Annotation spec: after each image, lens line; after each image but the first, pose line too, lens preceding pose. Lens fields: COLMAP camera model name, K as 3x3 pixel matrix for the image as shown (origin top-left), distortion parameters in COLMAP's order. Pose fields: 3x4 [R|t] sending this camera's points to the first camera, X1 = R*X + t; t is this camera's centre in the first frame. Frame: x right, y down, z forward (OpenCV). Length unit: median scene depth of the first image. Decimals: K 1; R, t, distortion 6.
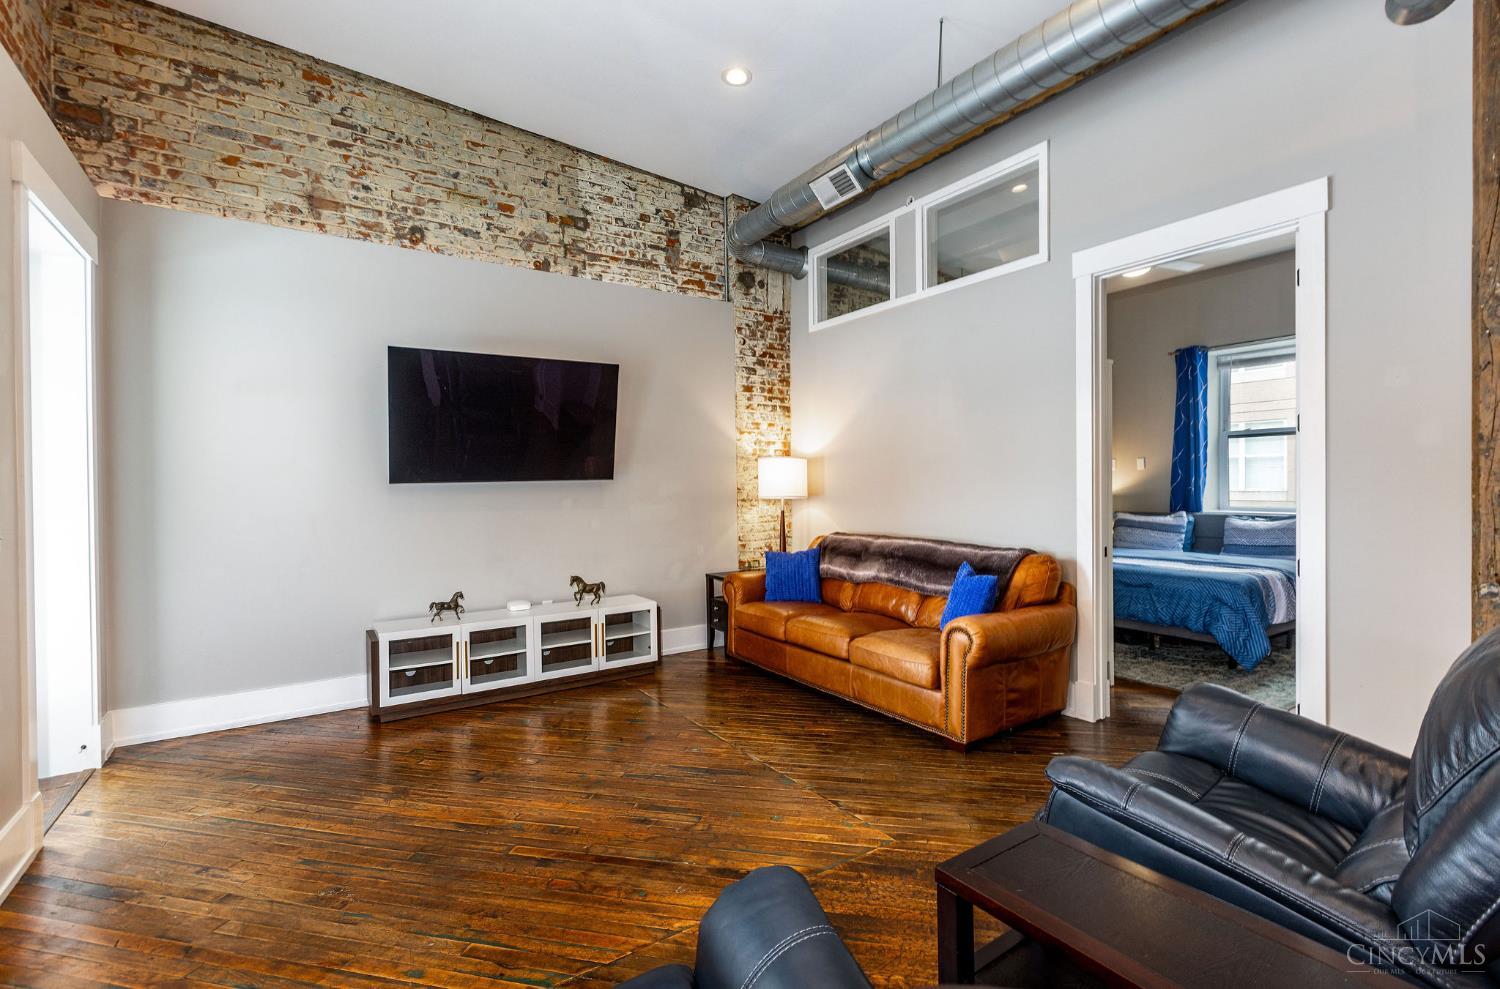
lens RADIAL K [[676.5, 0, 760.0], [0, 676.5, 487.6], [0, 0, 1]] dist [0.001733, 0.000182]
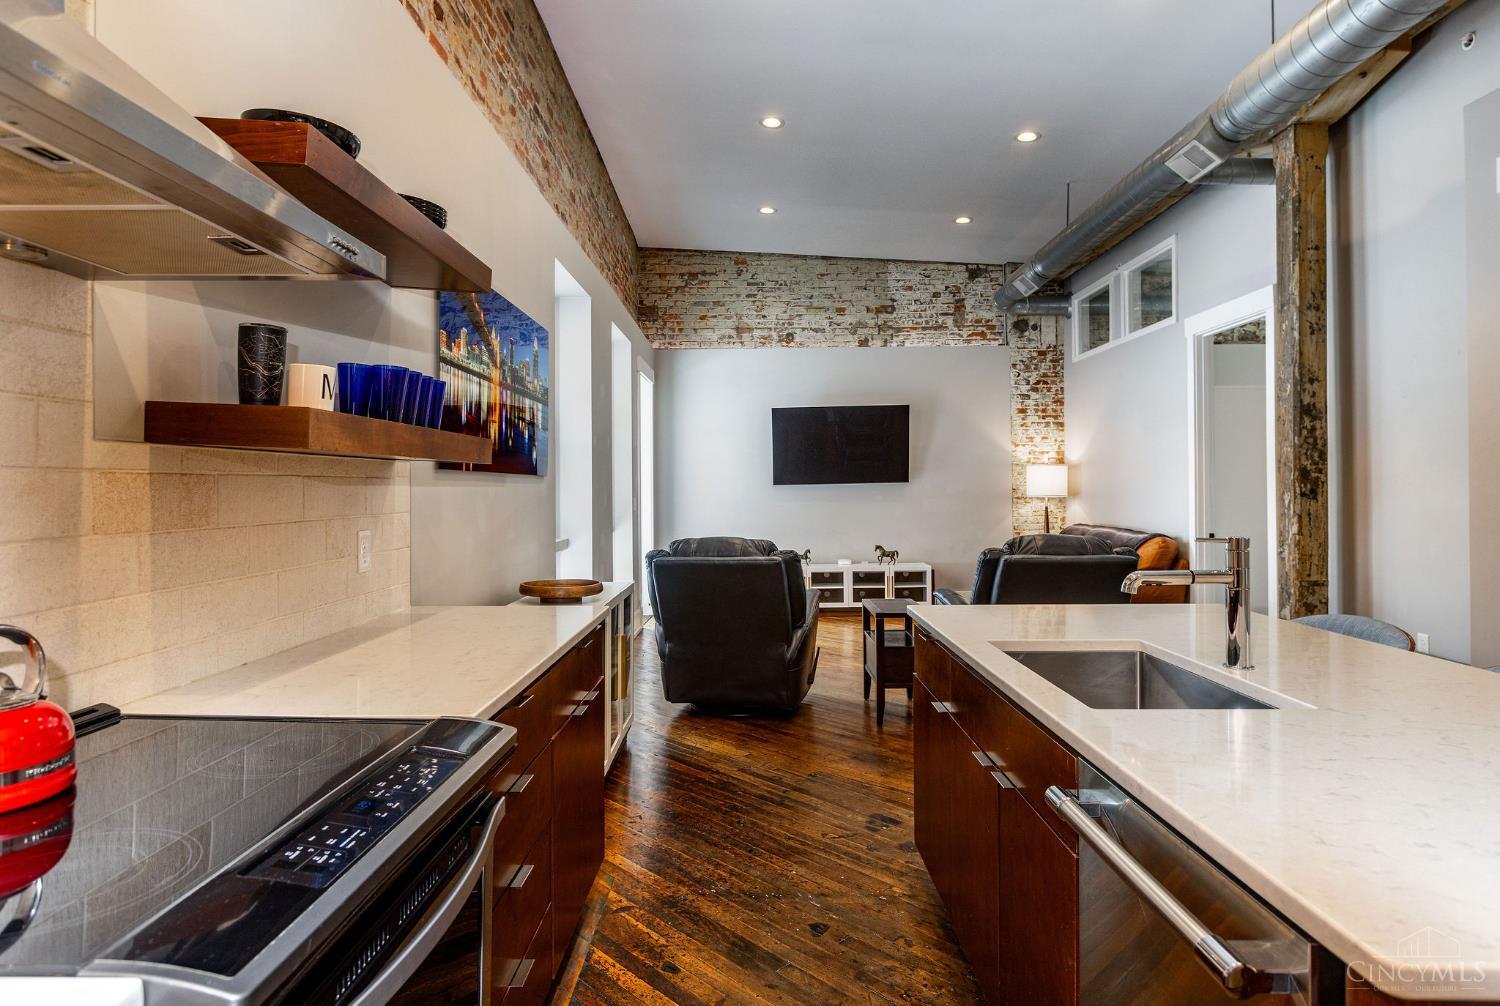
lens RADIAL K [[855.0, 0, 748.9], [0, 855.0, 477.8], [0, 0, 1]] dist [-0.010065, -0.000236]
pose [[0.817920, -0.003042, -0.575324, 0.602926], [-0.003269, 0.999945, -0.009935, -0.002729], [0.575323, 0.010007, 0.817865, -0.757740]]
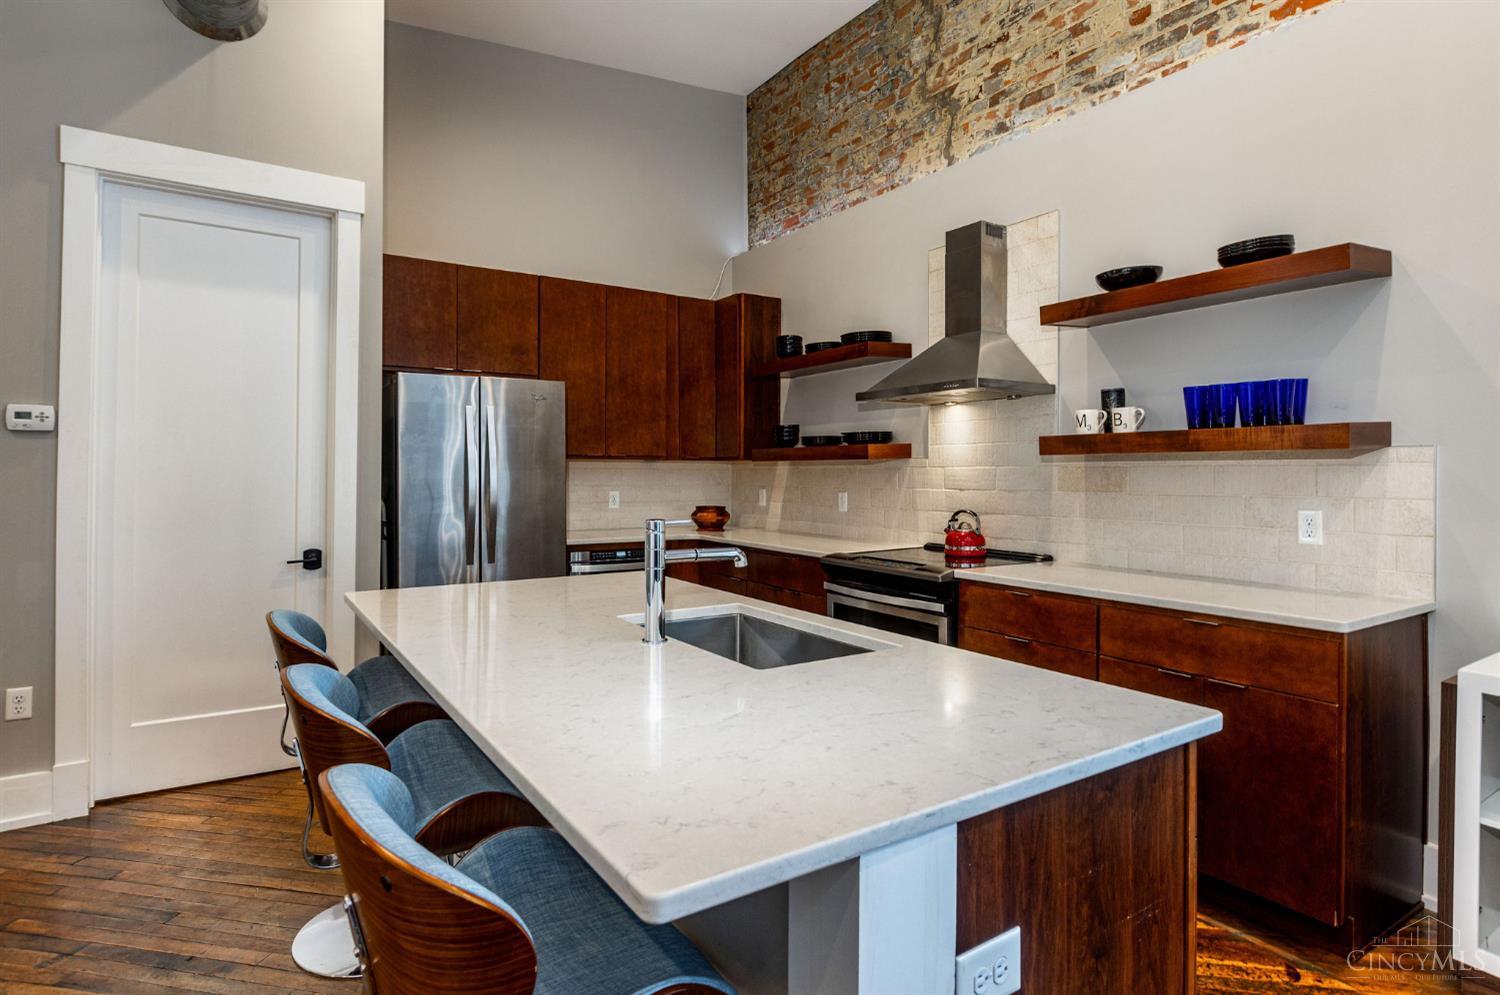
lens RADIAL K [[796.0, 0, 754.7], [0, 796.0, 473.6], [0, 0, 1]] dist [0.001194, -0.000582]
pose [[-0.999819, 0.002057, 0.018939, 0.499857], [0.002098, 0.999995, 0.002169, -0.003207], [-0.018934, 0.002209, -0.999818, 0.119715]]
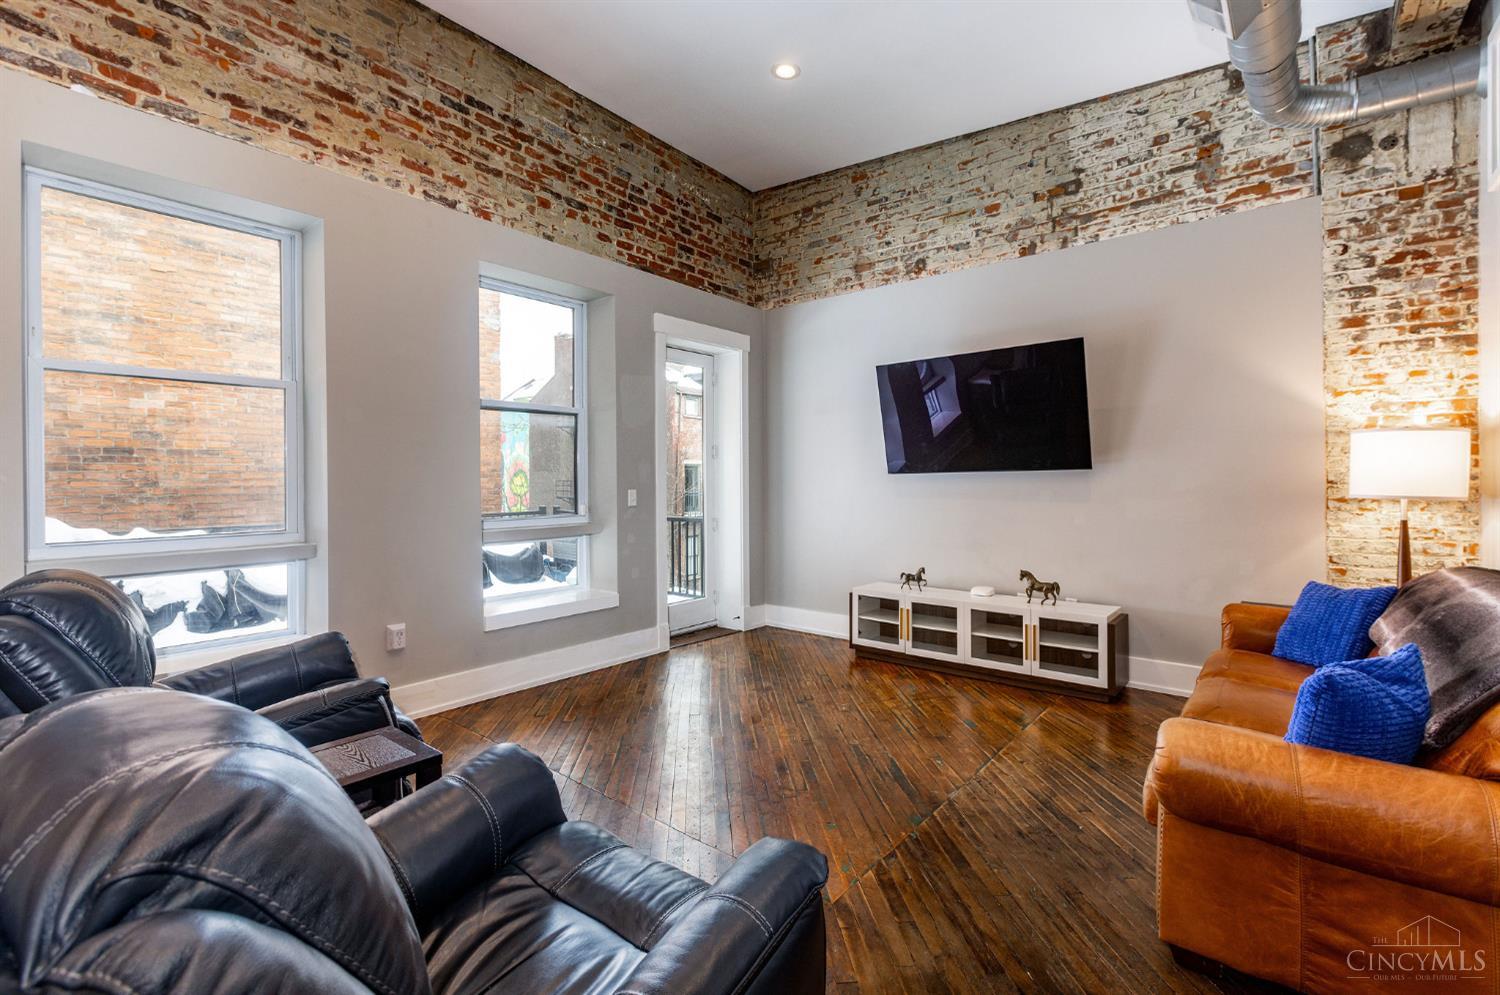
lens RADIAL K [[671.5, 0, 751.9], [0, 671.5, 479.1], [0, 0, 1]] dist [0.002056, -0.002434]
pose [[0.280959, 0.009148, -0.959676, 0.523050], [-0.003629, 0.999958, 0.008470, -0.005298], [0.959713, 0.001103, 0.280981, 0.363294]]
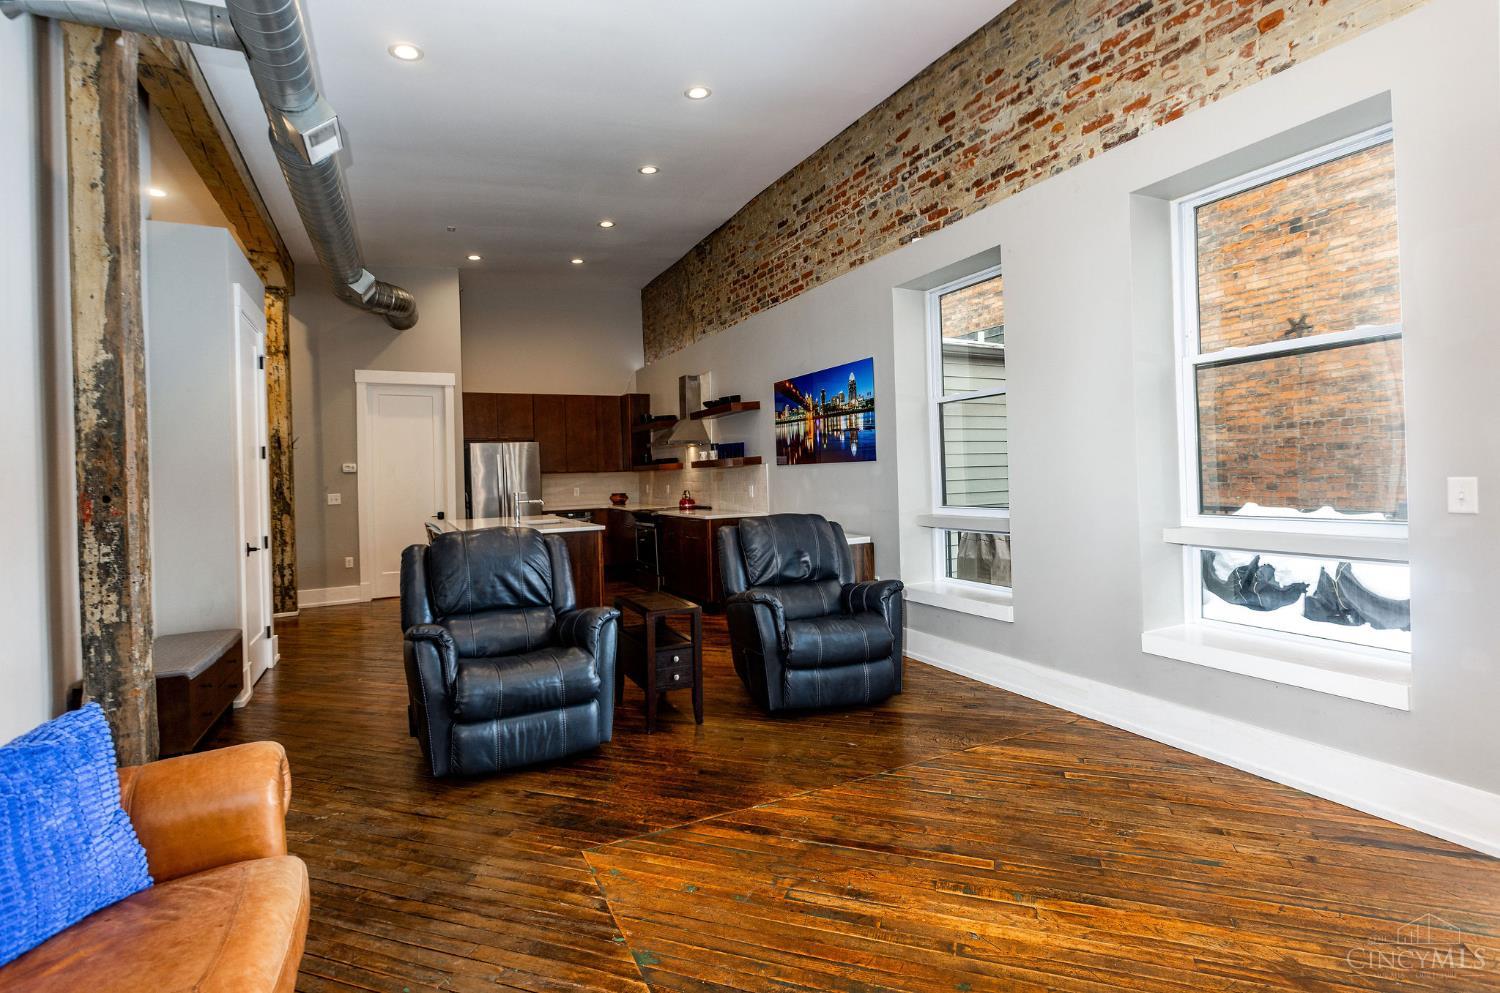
lens RADIAL K [[710.0, 0, 752.0], [0, 710.0, 476.9], [0, 0, 1]] dist [-0.000977, 0.000618]
pose [[-0.990045, 0.034264, 0.136517, -0.103389], [0.035237, 0.999368, 0.004716, 0.000036], [-0.136269, 0.009480, -0.990626, 1.056489]]
